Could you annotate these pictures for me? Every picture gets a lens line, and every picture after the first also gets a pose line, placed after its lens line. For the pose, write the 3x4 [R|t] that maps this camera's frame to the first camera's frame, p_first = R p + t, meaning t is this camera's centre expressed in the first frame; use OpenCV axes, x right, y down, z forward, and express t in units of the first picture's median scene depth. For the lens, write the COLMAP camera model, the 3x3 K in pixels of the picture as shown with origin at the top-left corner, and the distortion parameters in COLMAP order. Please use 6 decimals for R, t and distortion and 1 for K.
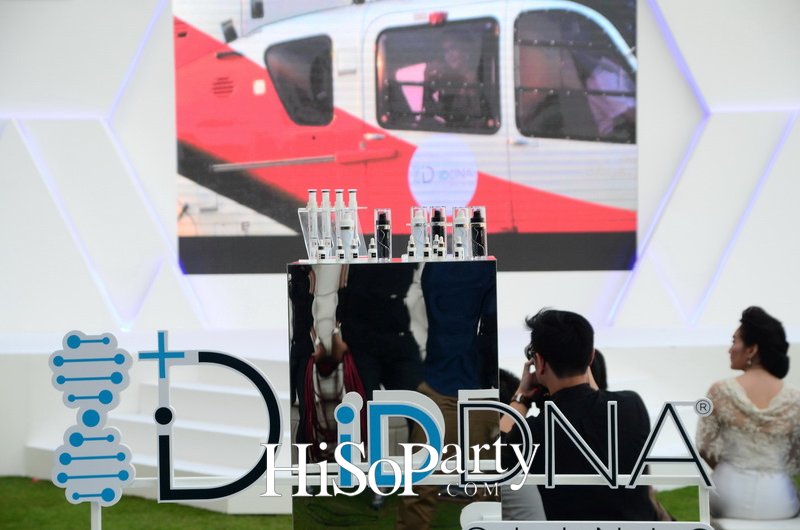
lens RADIAL K [[1987.9, 0, 400.5], [0, 1987.9, 260.6], [0, 0, 1]] dist [0.553915, 0.000000]
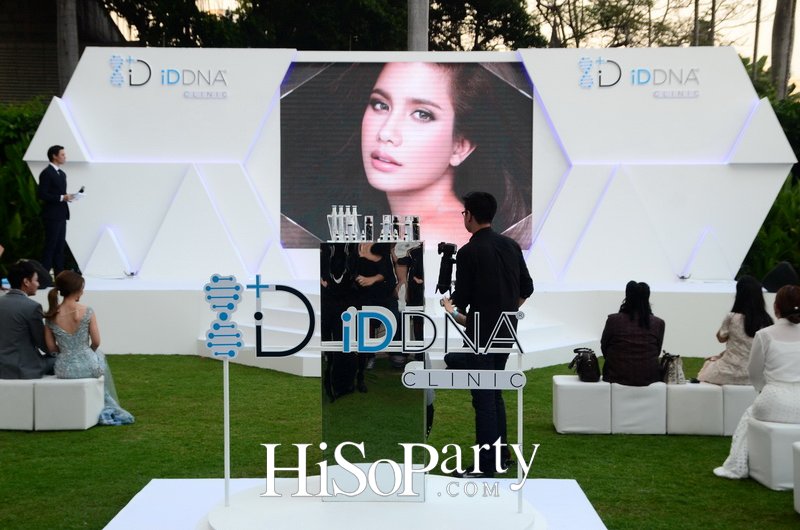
lens RADIAL K [[1167.0, 0, 400.3], [0, 1167.0, 270.2], [0, 0, 1]] dist [0.158697, 0.000000]
pose [[0.999770, 0.015471, -0.014876, 0.041975], [-0.015139, 0.999641, 0.022123, 0.002347], [0.015213, -0.021893, 0.999645, -0.178313]]
